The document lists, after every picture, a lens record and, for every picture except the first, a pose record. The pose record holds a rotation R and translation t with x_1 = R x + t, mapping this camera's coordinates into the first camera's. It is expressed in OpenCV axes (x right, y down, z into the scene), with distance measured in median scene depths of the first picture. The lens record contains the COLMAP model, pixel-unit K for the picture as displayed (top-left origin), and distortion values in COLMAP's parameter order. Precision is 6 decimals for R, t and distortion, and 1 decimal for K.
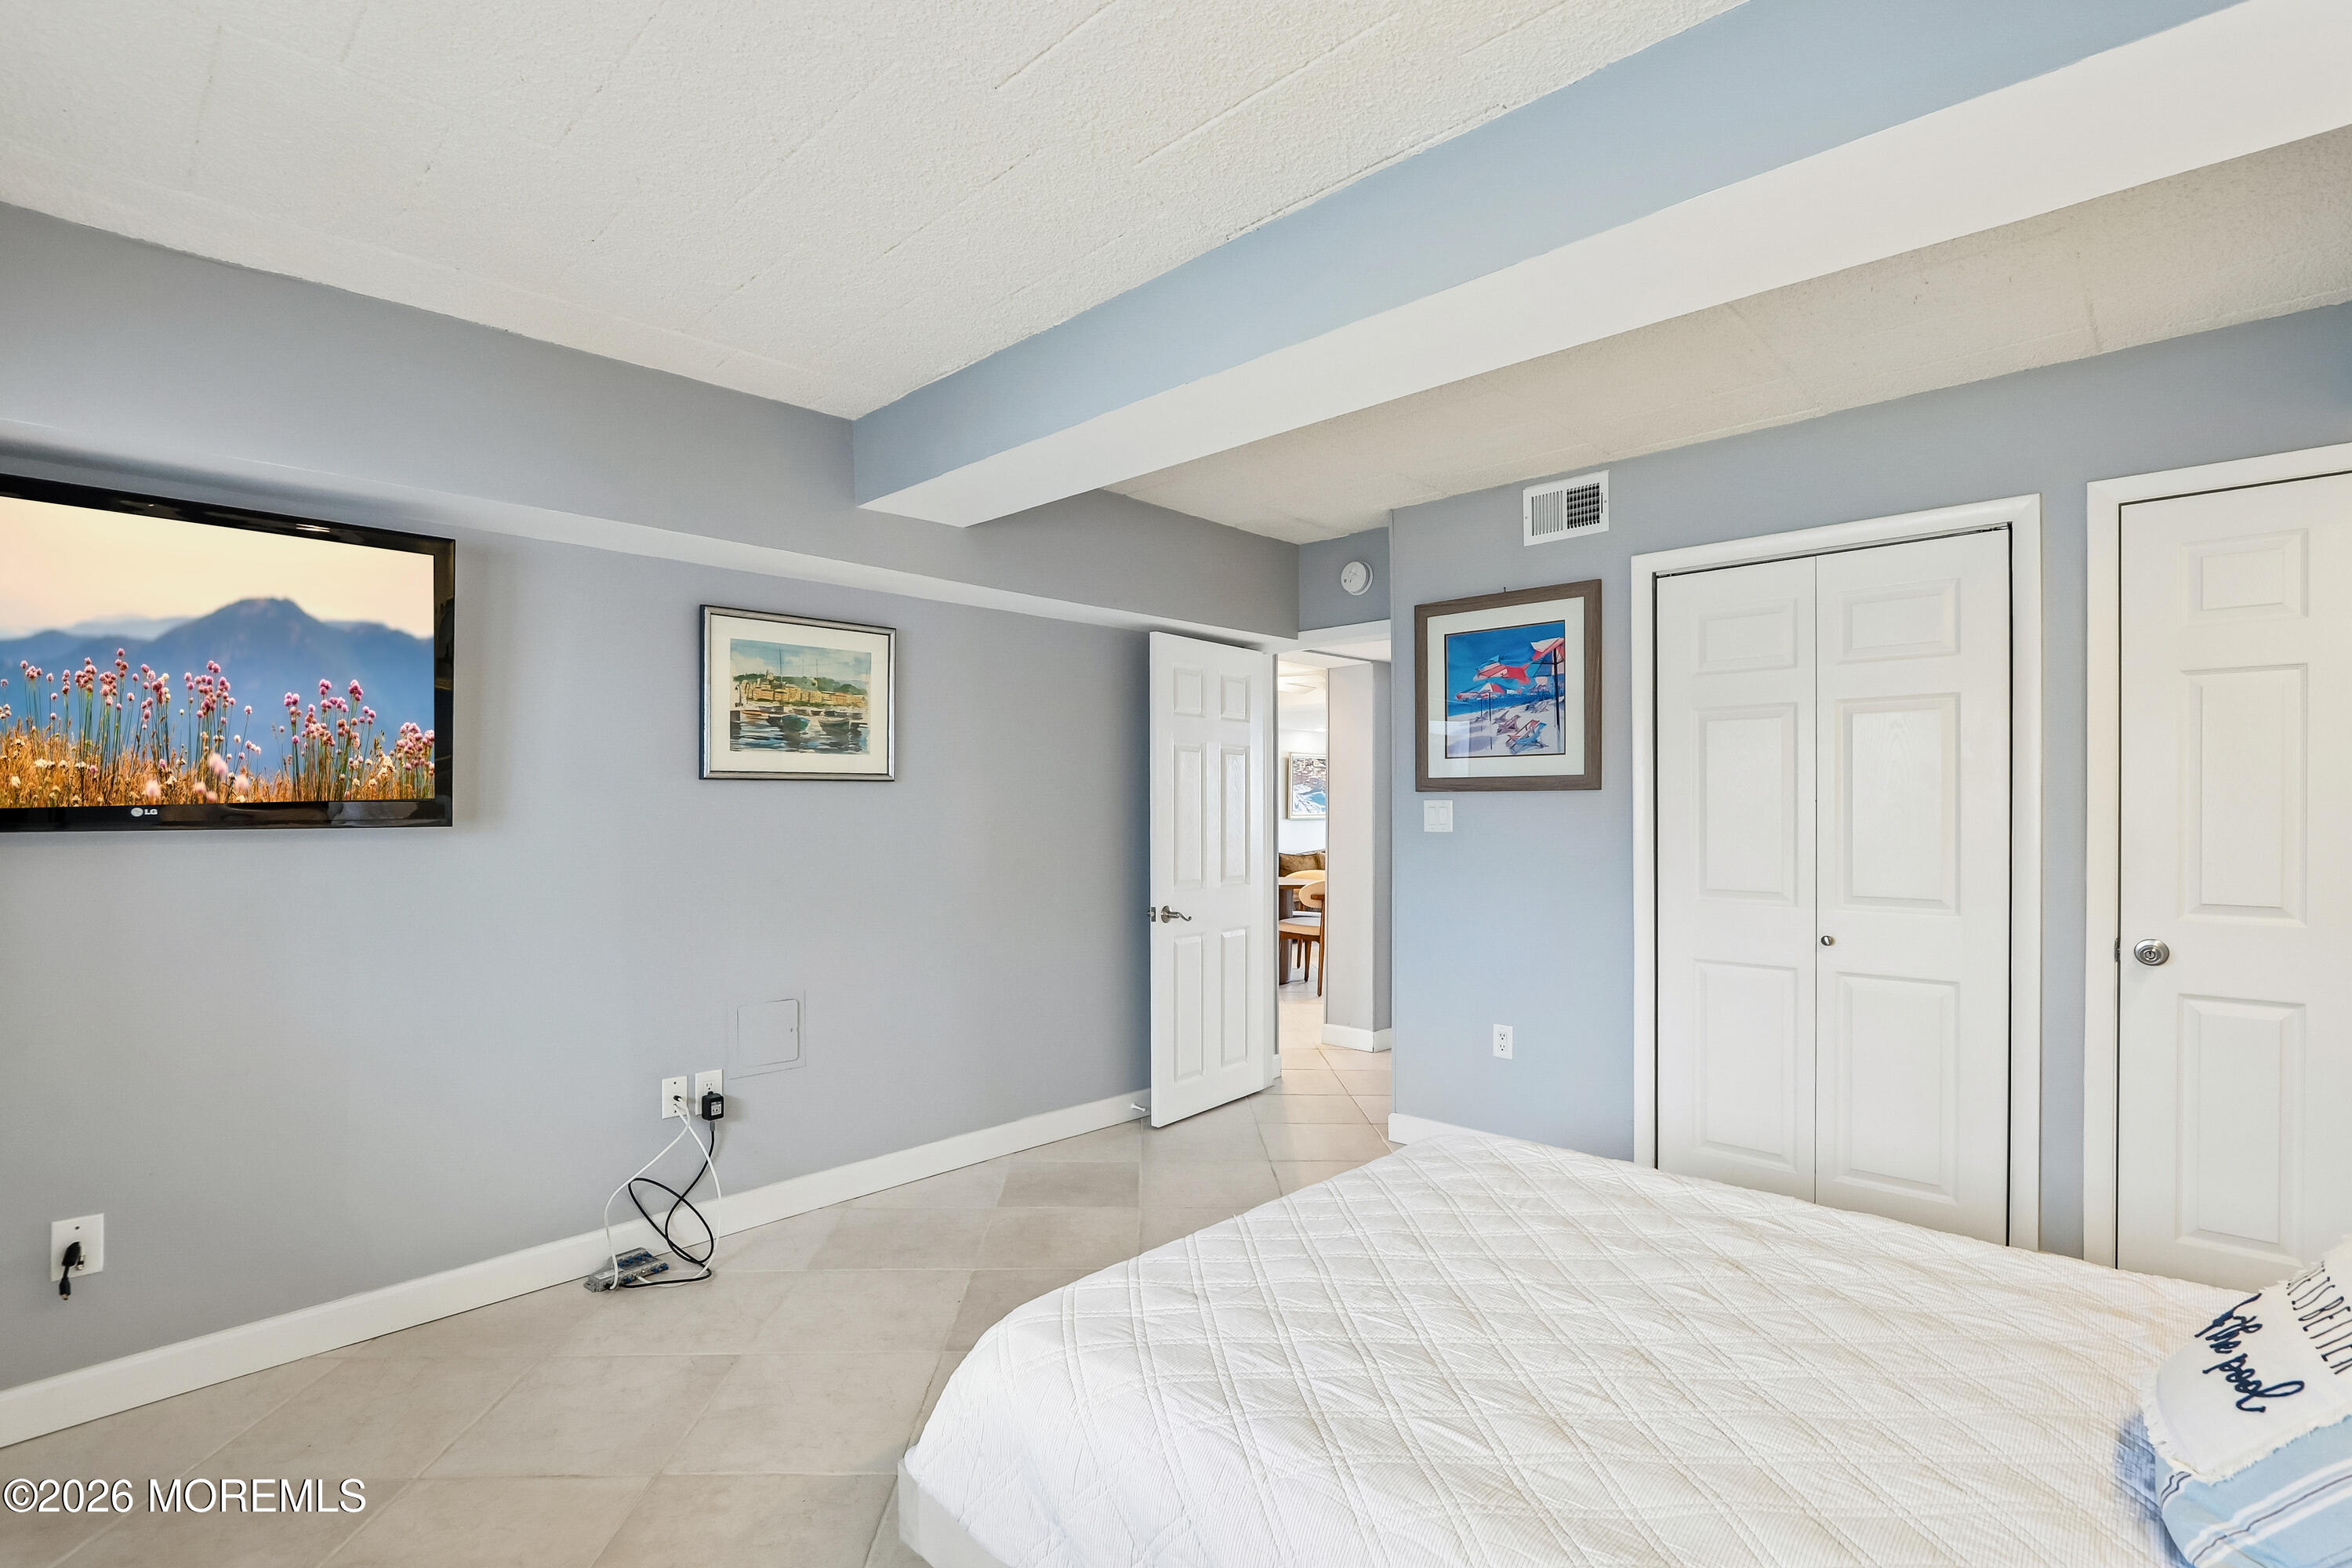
lens RADIAL K [[1115.1, 0, 1178.3], [0, 1115.1, 810.5], [0, 0, 1]] dist [-0.001433, -0.000295]
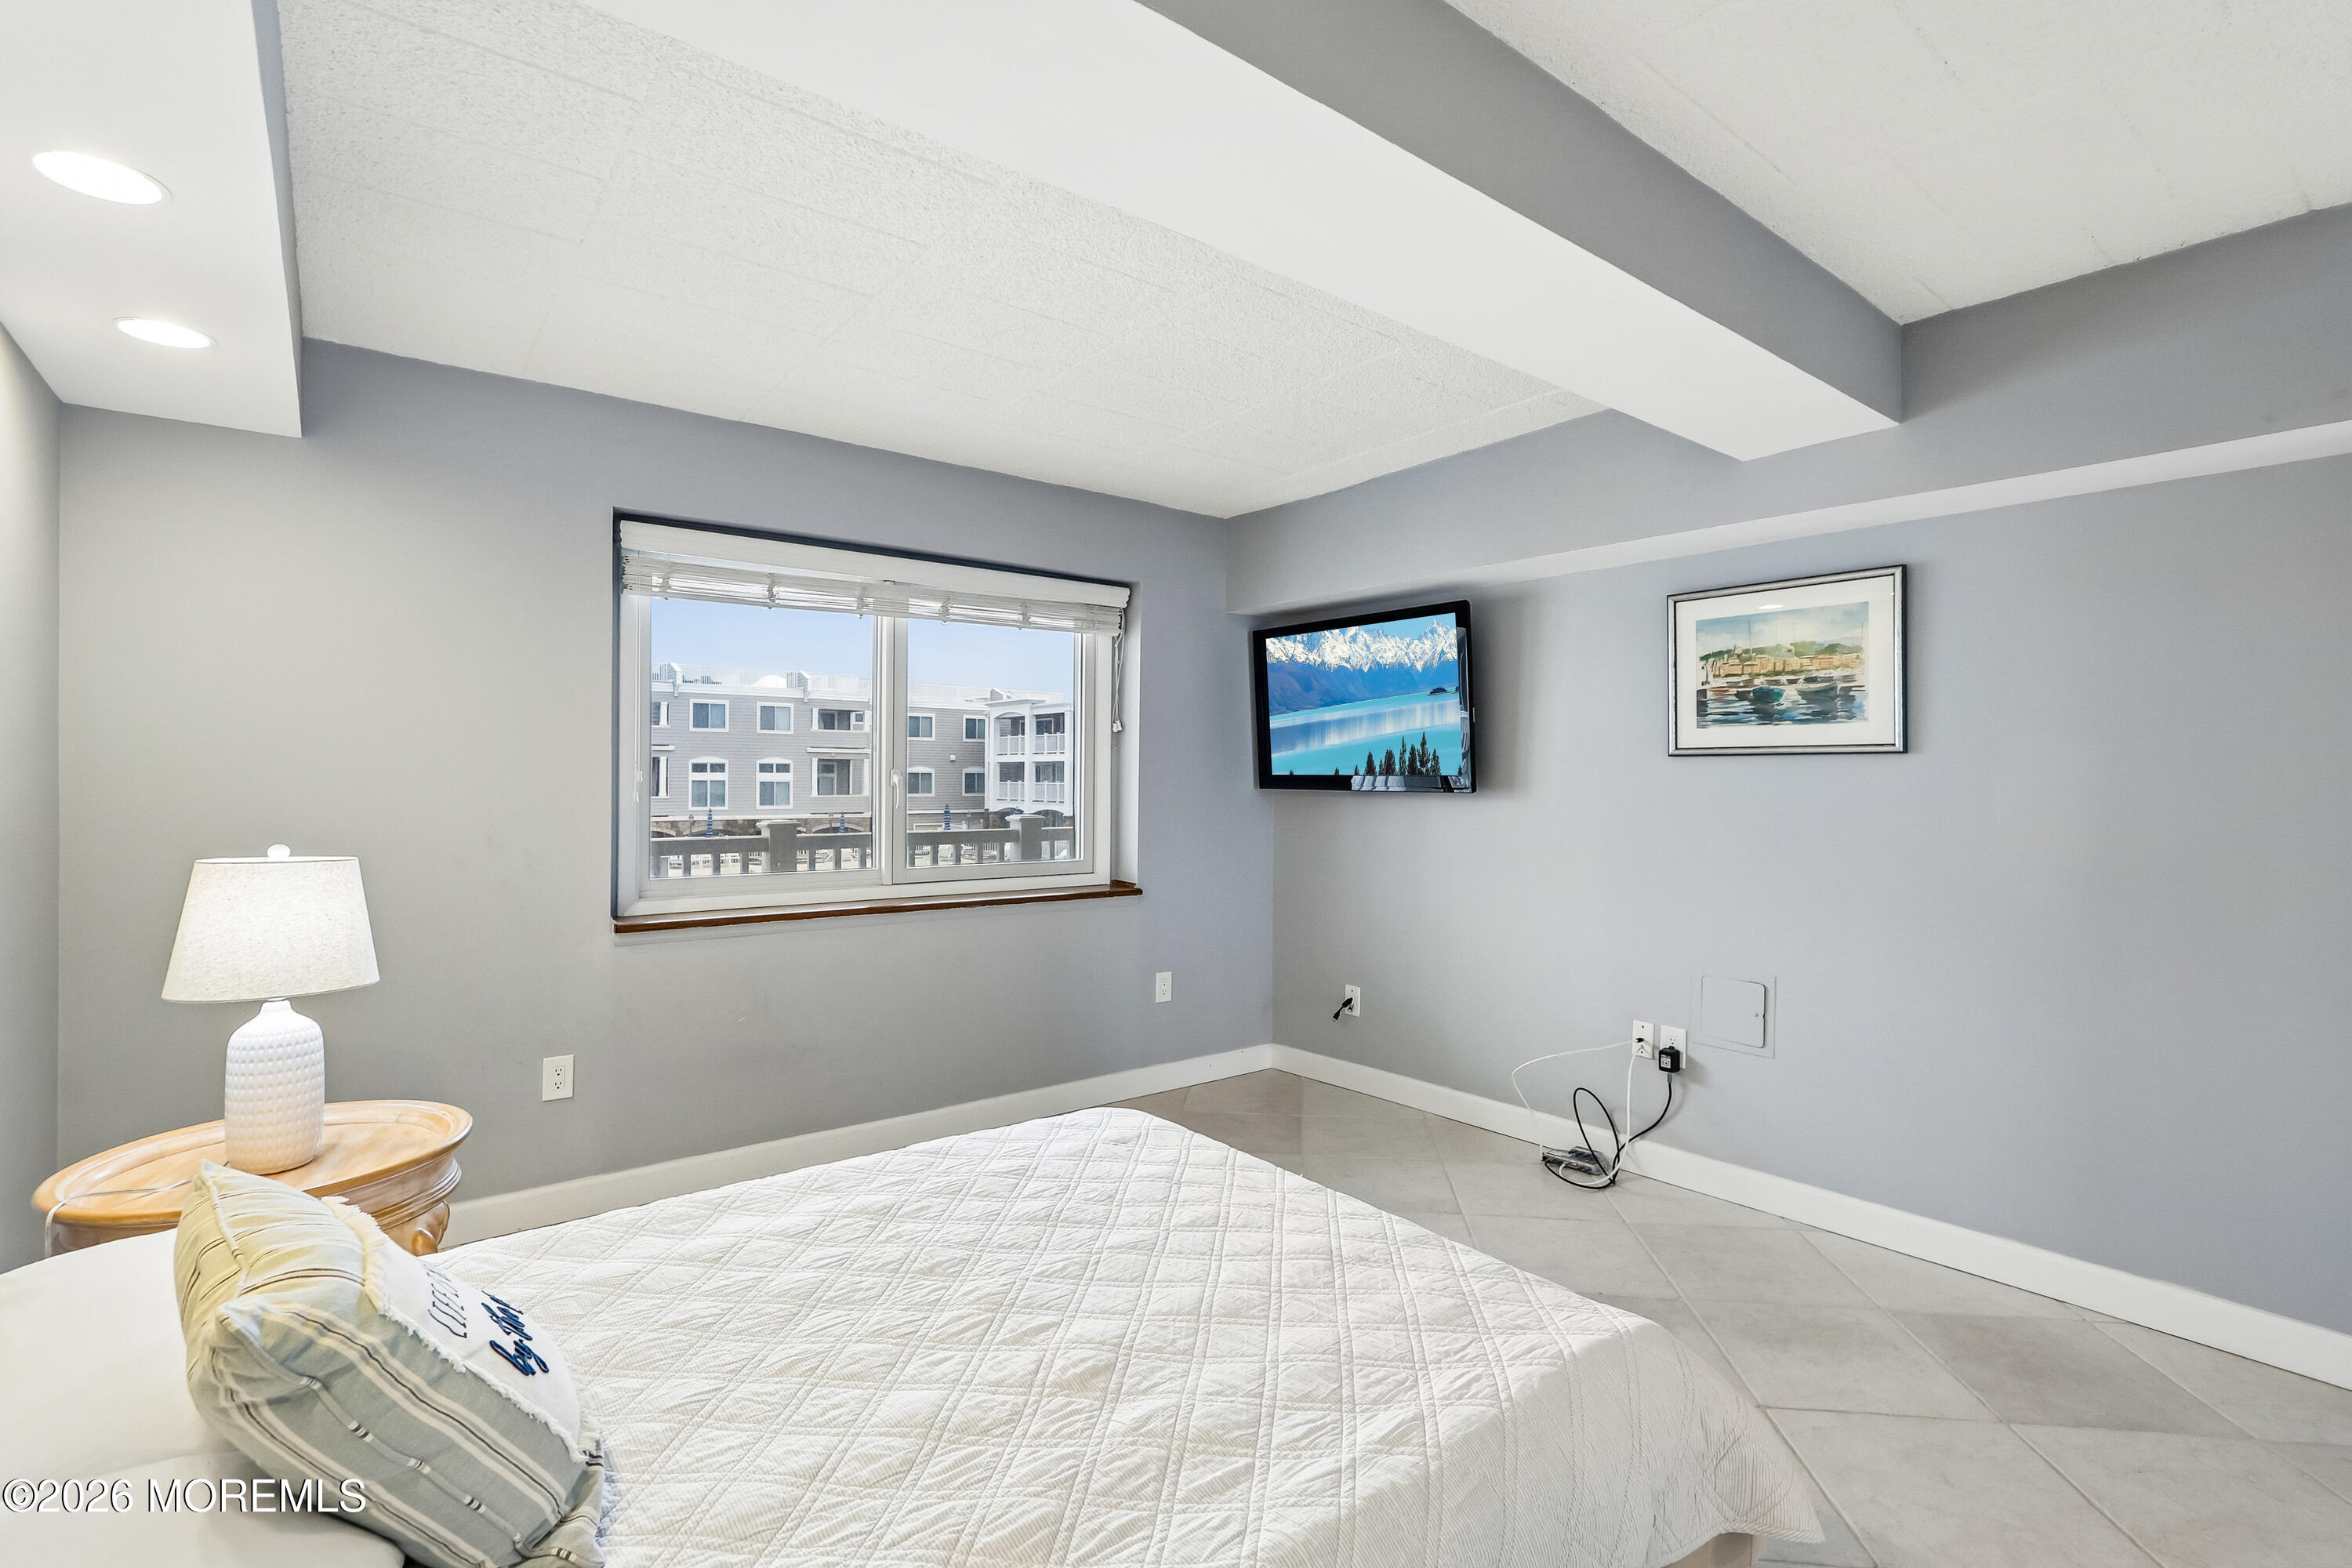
lens RADIAL K [[1099.7, 0, 1176.0], [0, 1099.7, 784.0], [0, 0, 1]] dist [-0.018048, 0.000414]
pose [[-0.144129, 0.005085, -0.989546, 0.658781], [-0.013486, 0.999884, 0.007102, -0.001987], [0.989467, 0.014369, -0.144044, 0.640695]]
